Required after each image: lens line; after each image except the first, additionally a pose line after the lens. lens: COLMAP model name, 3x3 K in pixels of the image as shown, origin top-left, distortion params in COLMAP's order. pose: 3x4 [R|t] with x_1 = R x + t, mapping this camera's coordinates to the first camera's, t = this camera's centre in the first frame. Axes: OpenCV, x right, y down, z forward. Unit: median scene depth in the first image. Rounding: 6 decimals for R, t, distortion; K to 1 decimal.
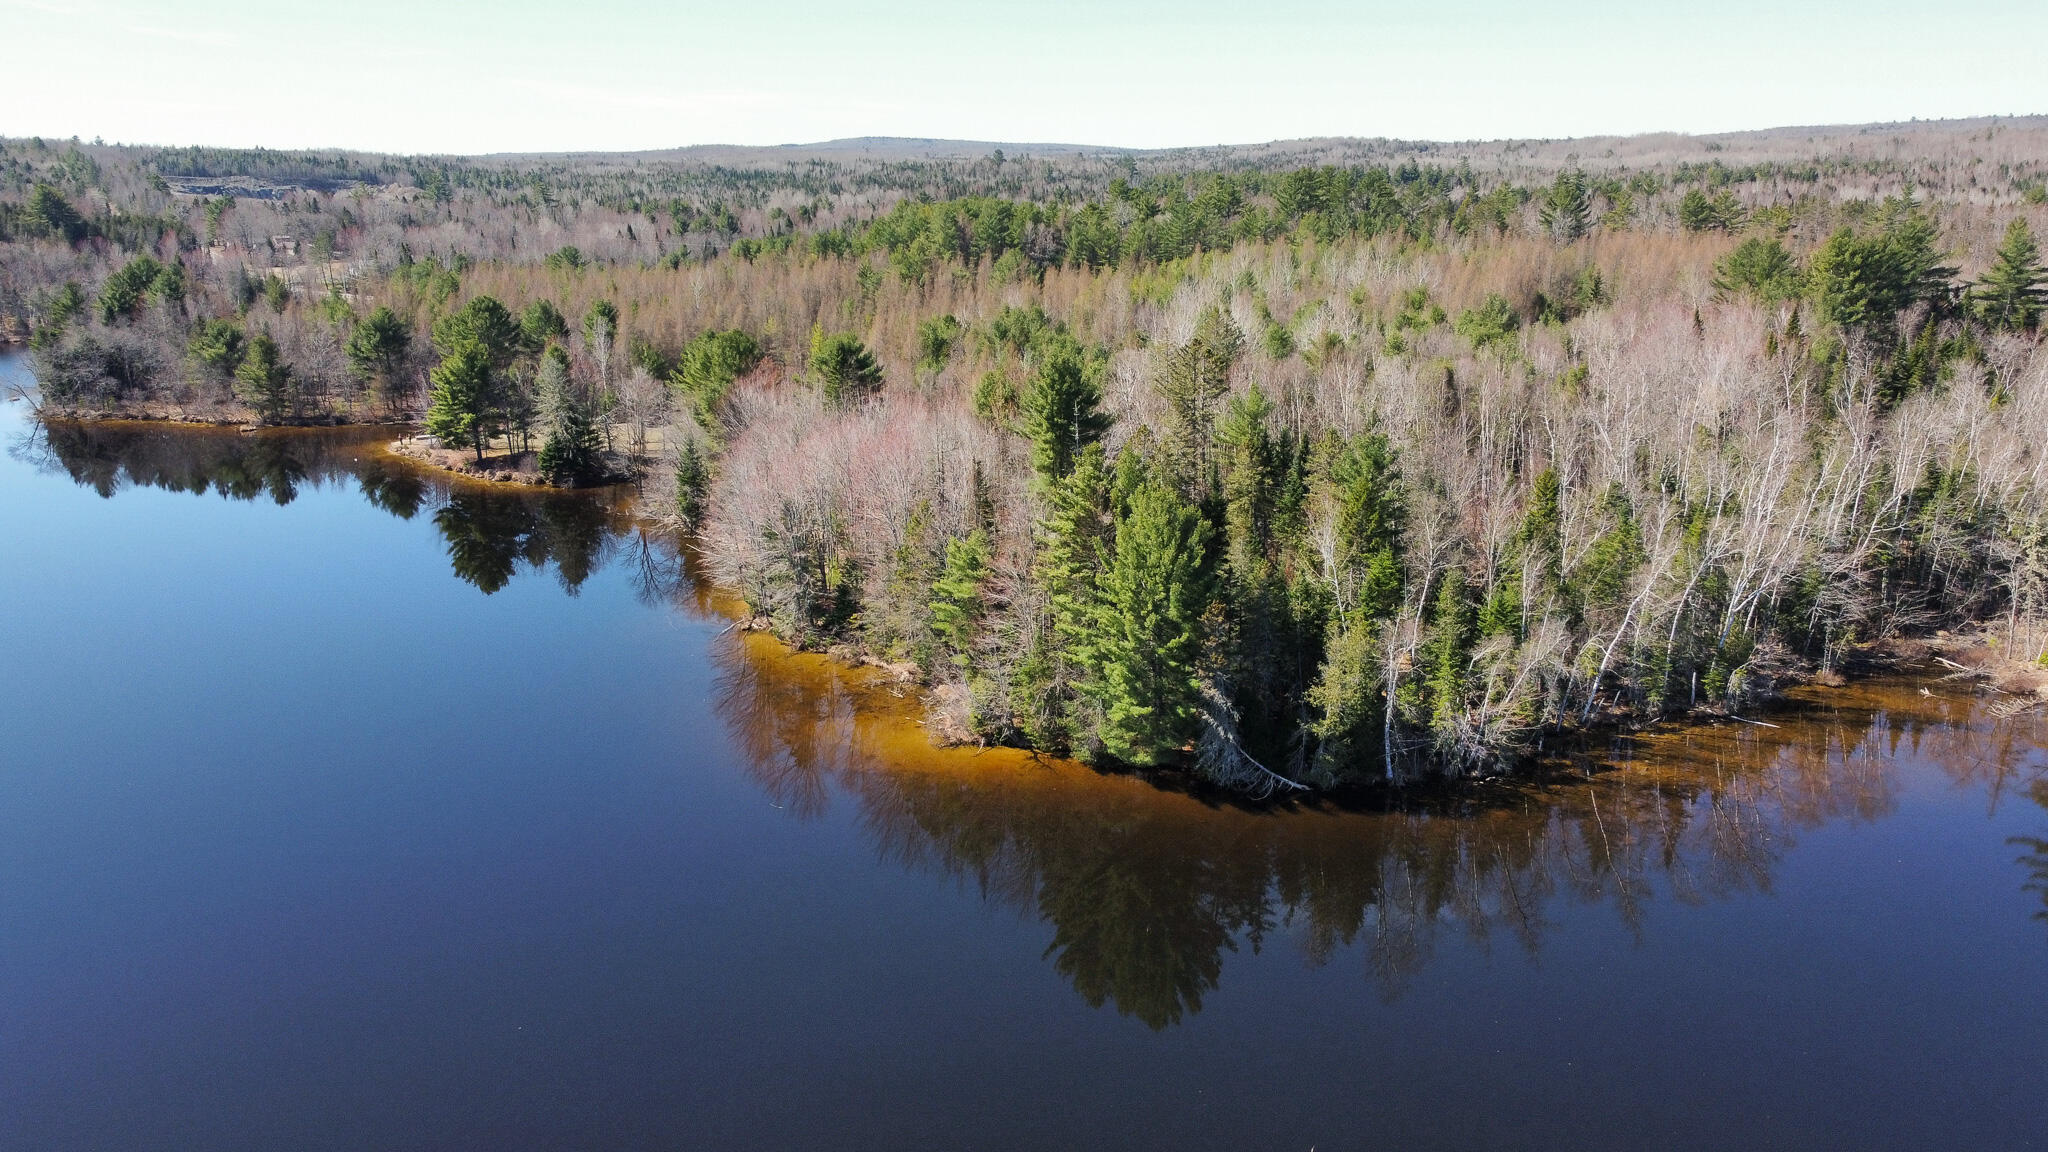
lens RADIAL K [[1624.5, 0, 1035.3], [0, 1624.5, 572.2], [0, 0, 1]] dist [0.013894, -0.015311]
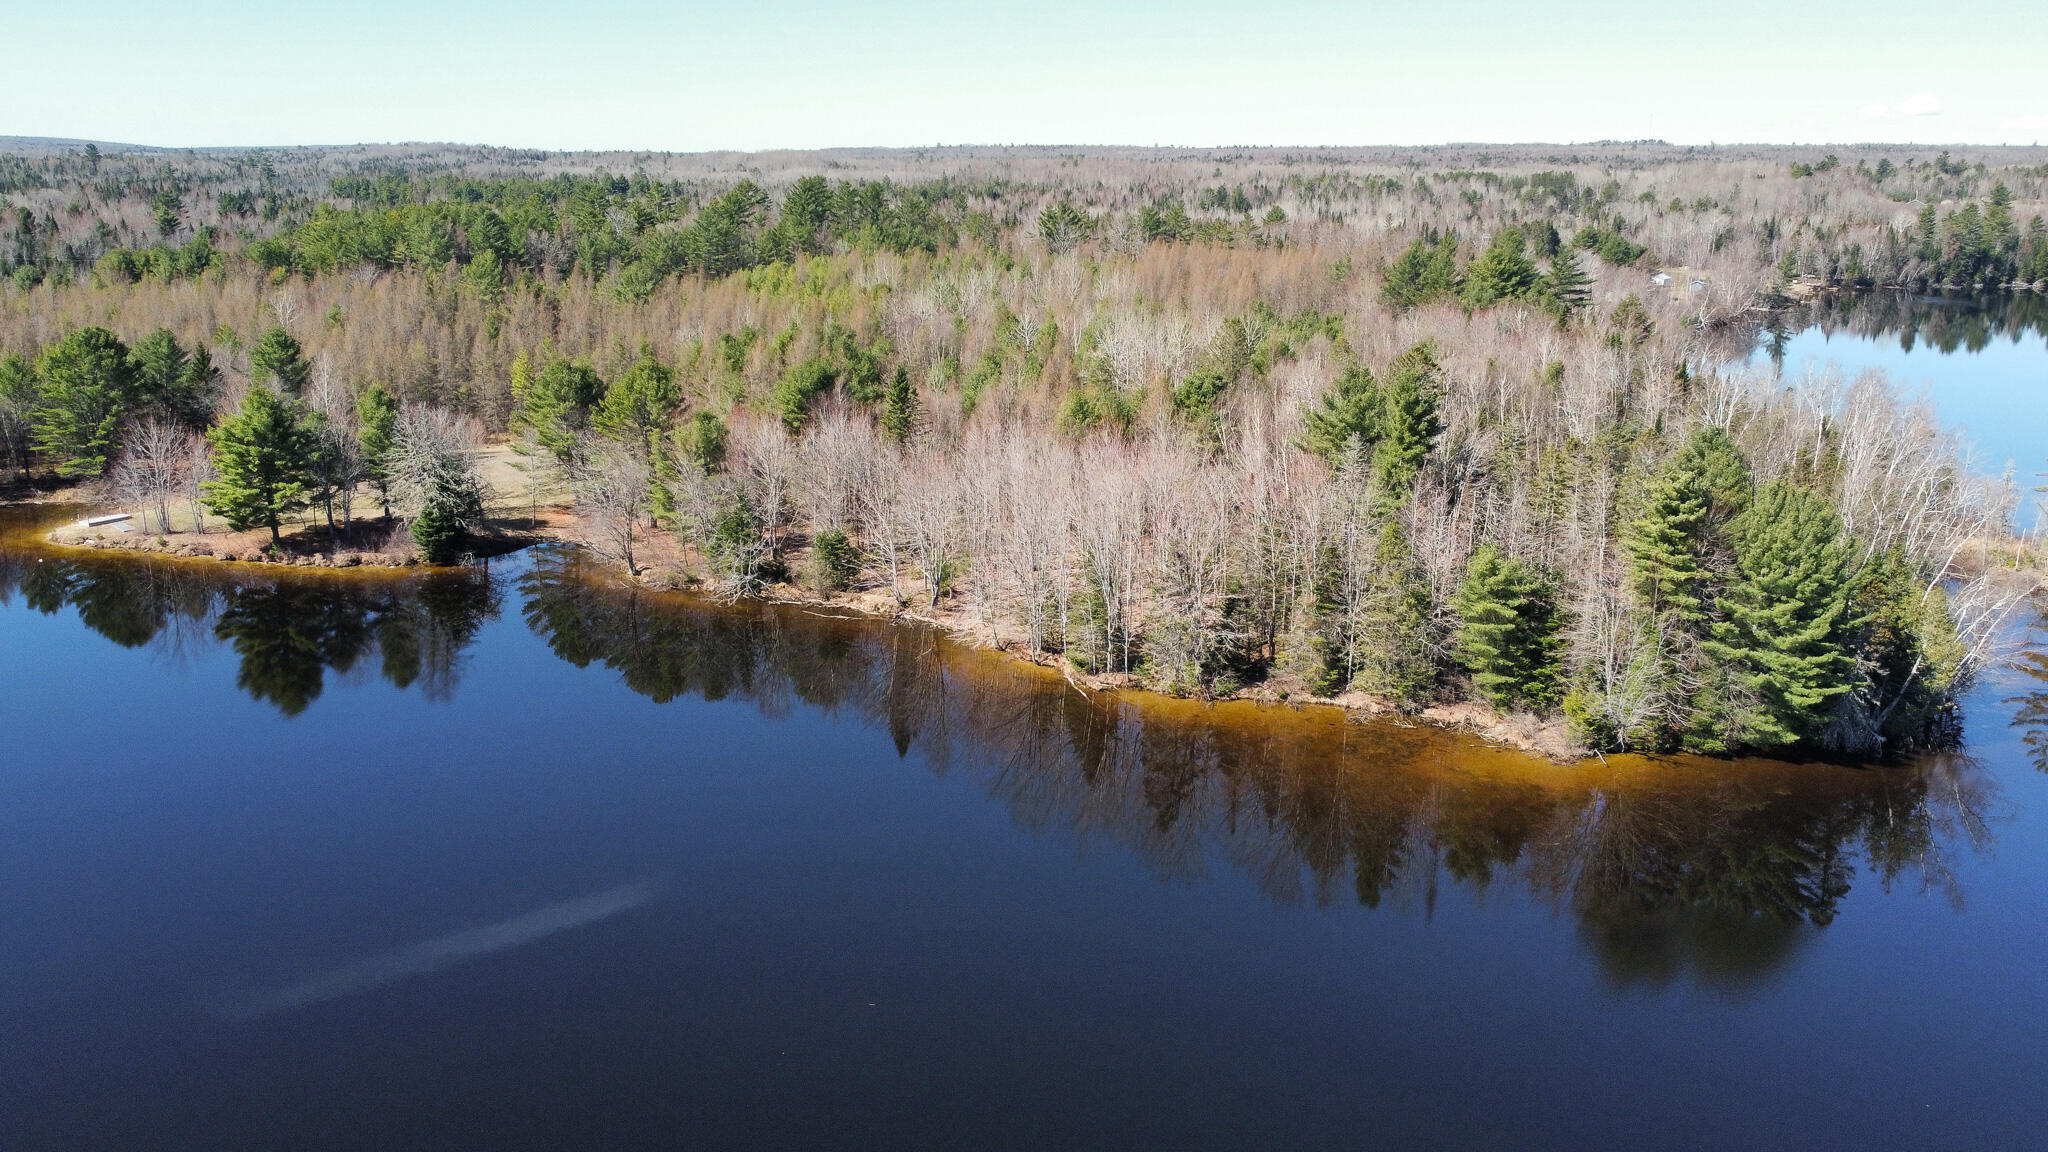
lens RADIAL K [[1597.1, 0, 1024.0], [0, 1597.1, 576.0], [0, 0, 1]] dist [0.005006, -0.002912]
pose [[0.843691, -0.108795, 0.525690, -0.435099], [0.108420, 0.993602, 0.031628, -0.038477], [-0.525767, 0.030311, 0.850088, 0.176863]]
